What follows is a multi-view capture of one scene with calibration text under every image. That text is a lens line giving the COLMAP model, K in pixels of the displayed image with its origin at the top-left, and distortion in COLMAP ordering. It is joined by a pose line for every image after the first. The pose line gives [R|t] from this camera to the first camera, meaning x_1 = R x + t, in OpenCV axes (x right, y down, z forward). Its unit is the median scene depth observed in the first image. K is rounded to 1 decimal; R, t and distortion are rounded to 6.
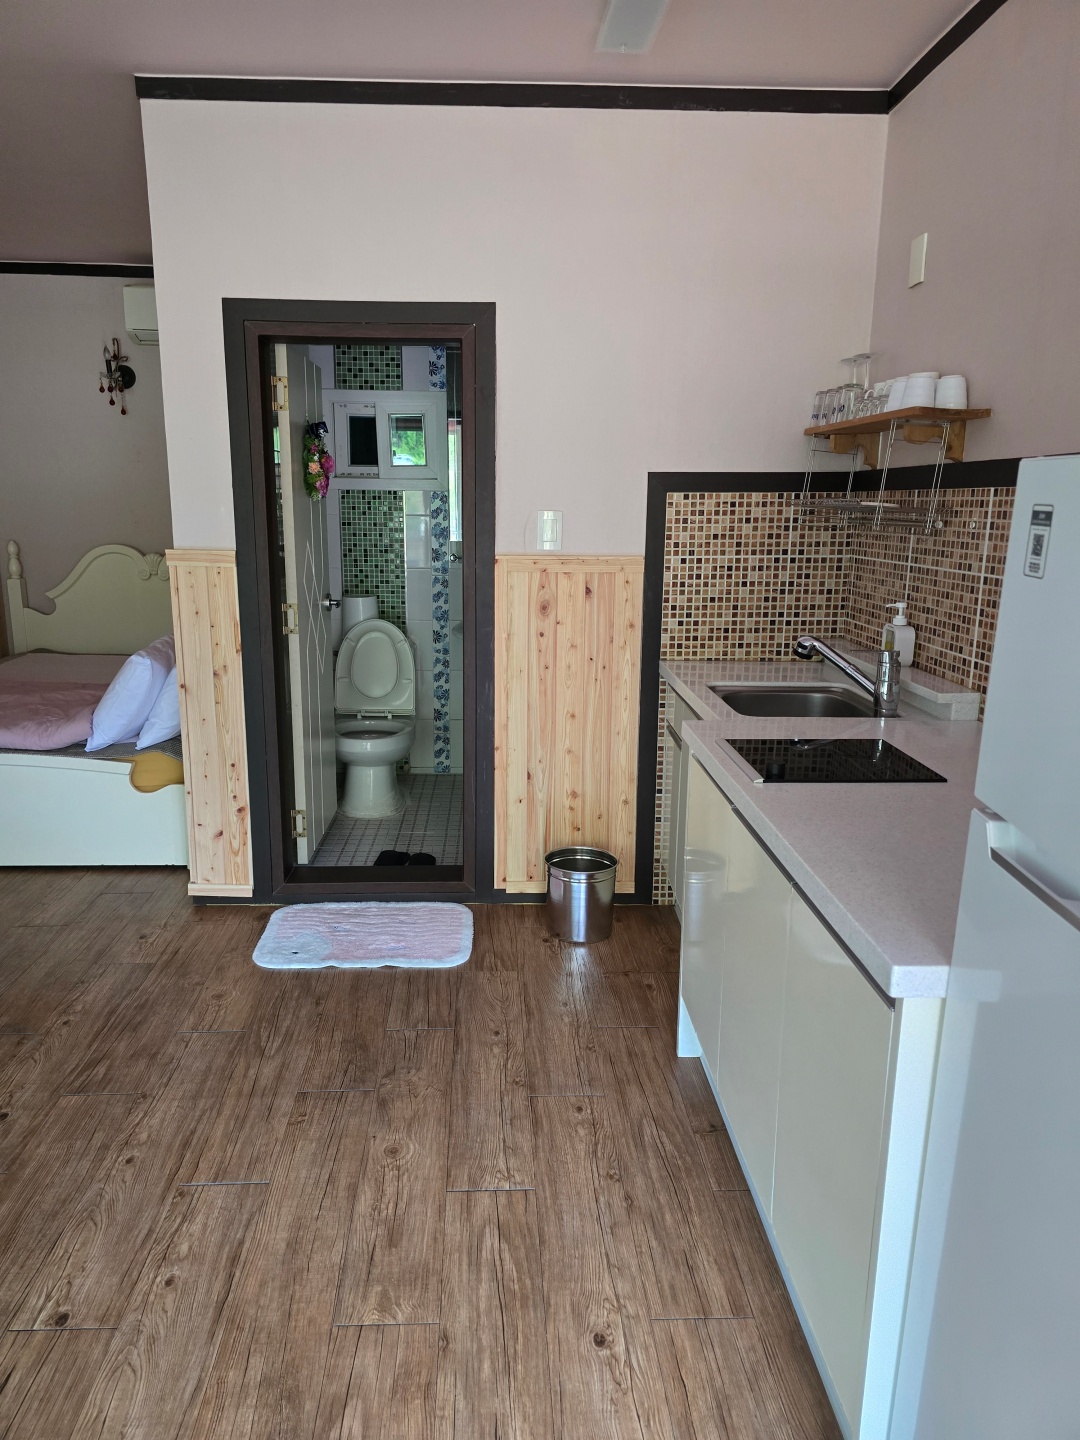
lens RADIAL K [[1000.3, 0, 542.3], [0, 1000.3, 723.3], [0, 0, 1]] dist [0.066506, -0.063002]
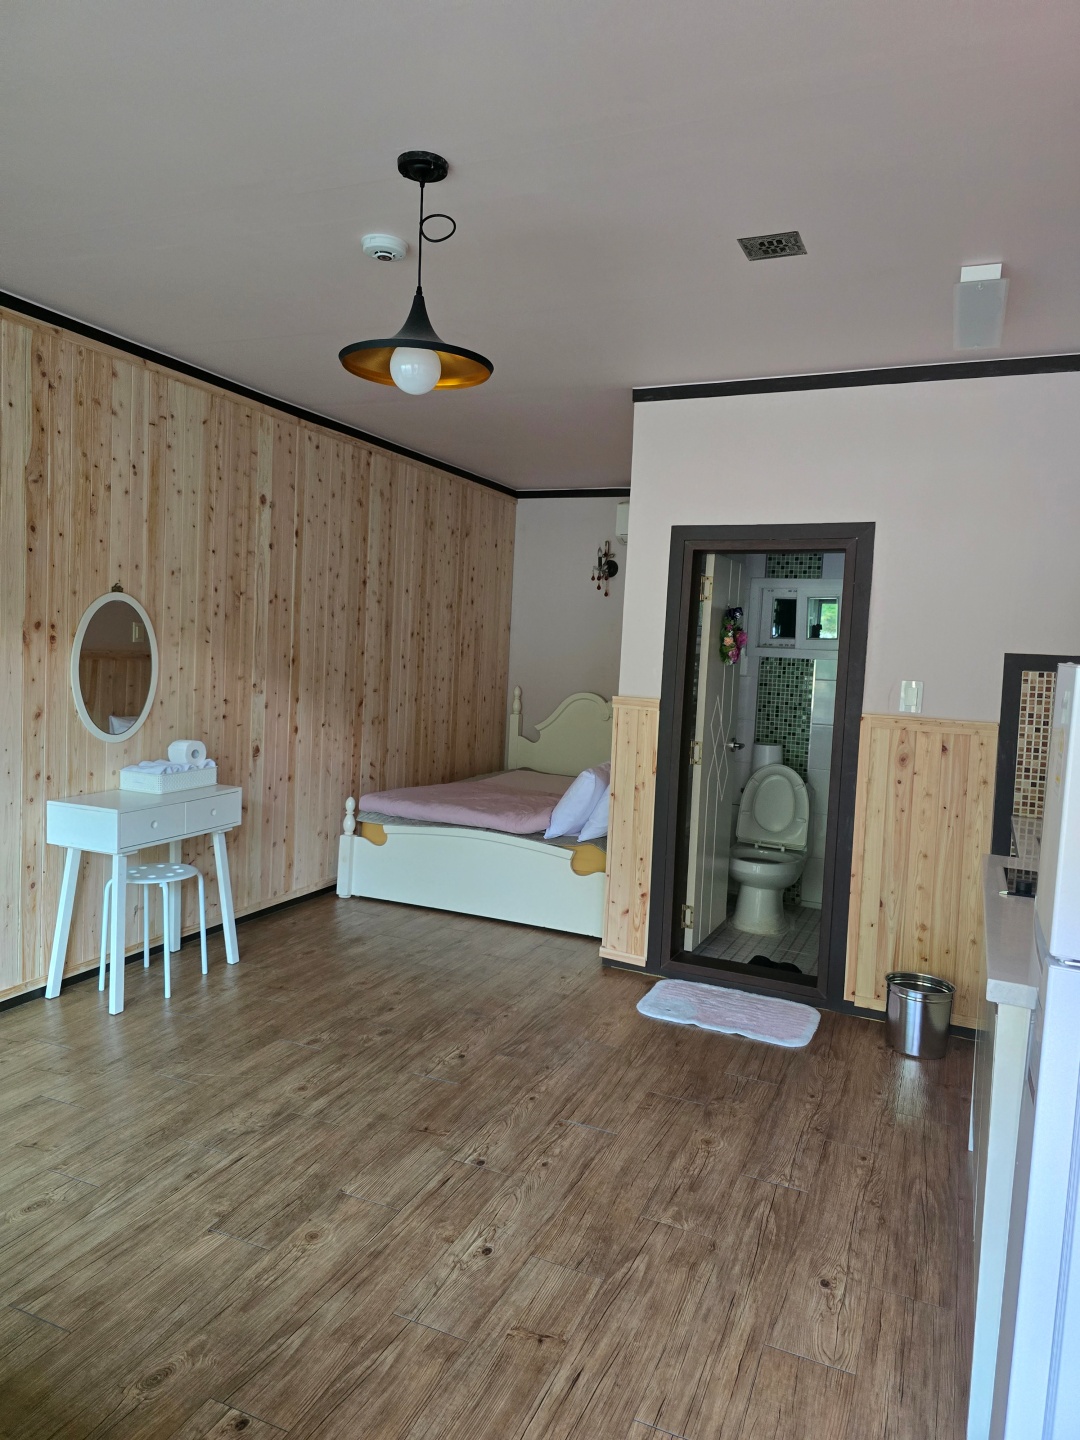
lens RADIAL K [[1000.3, 0, 537.1], [0, 1000.3, 711.5], [0, 0, 1]] dist [0.066506, -0.063002]
pose [[0.896959, 0.061439, -0.437825, 0.119115], [-0.134144, 0.981433, -0.137094, 0.045084], [0.421273, 0.181699, 0.888546, -0.230811]]
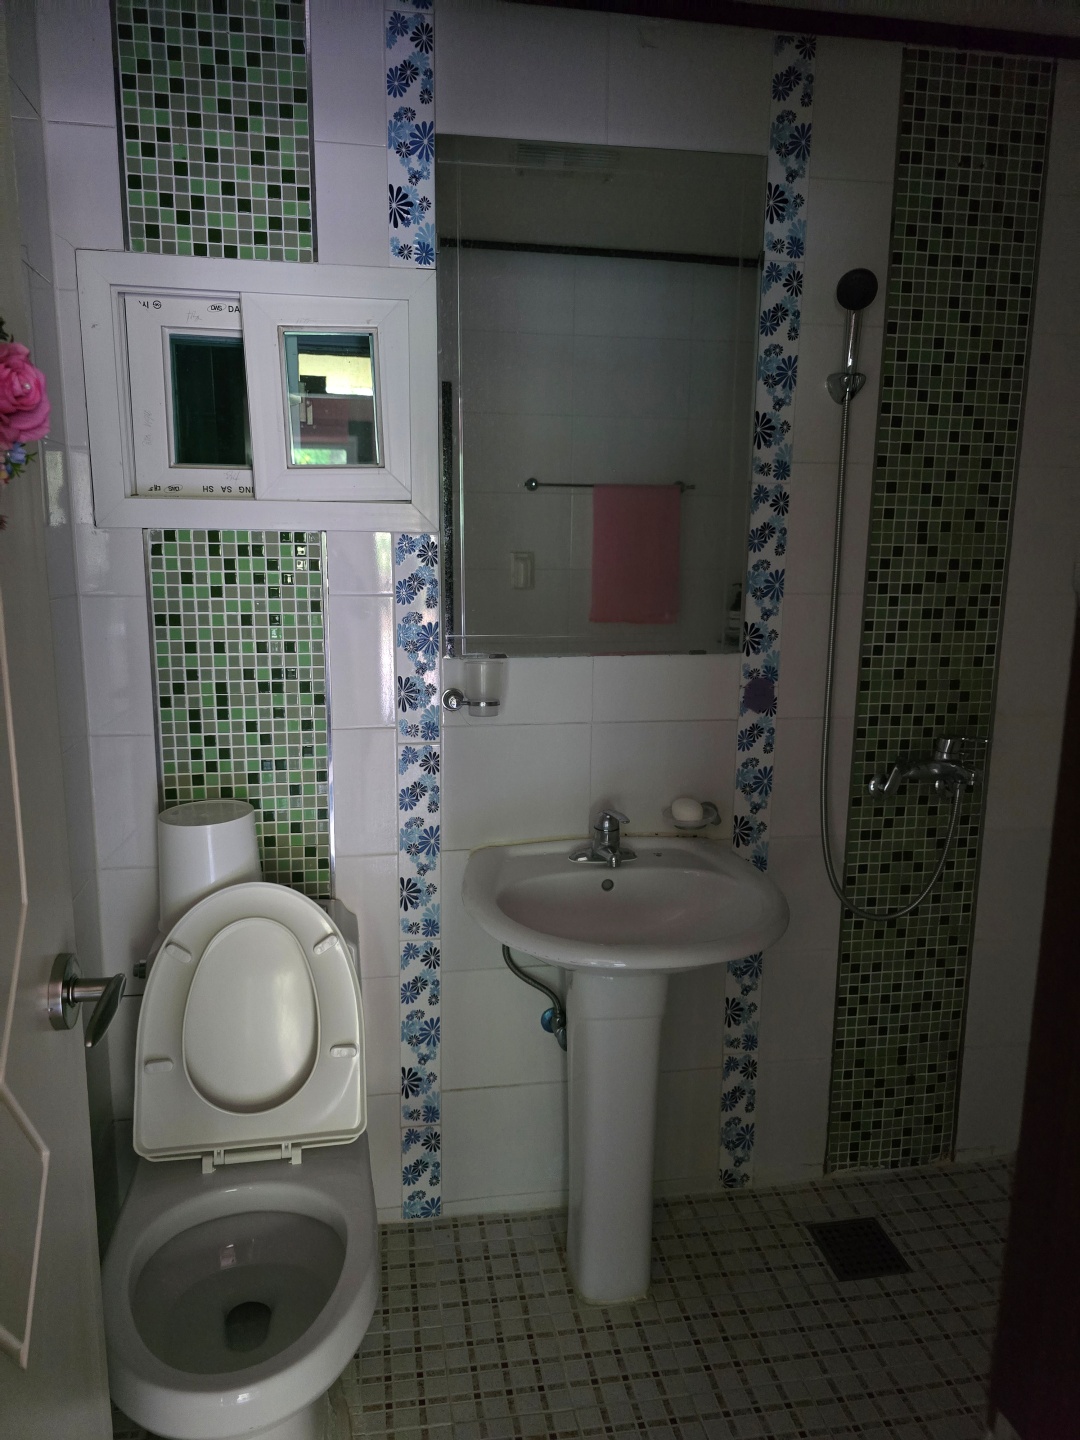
lens RADIAL K [[1000.3, 0, 532.4], [0, 1000.3, 713.0], [0, 0, 1]] dist [0.066506, -0.063002]
pose [[0.991839, -0.027559, 0.124480, -0.143664], [0.035070, 0.997668, -0.058554, -0.182787], [-0.122576, 0.062442, 0.990493, 0.818957]]
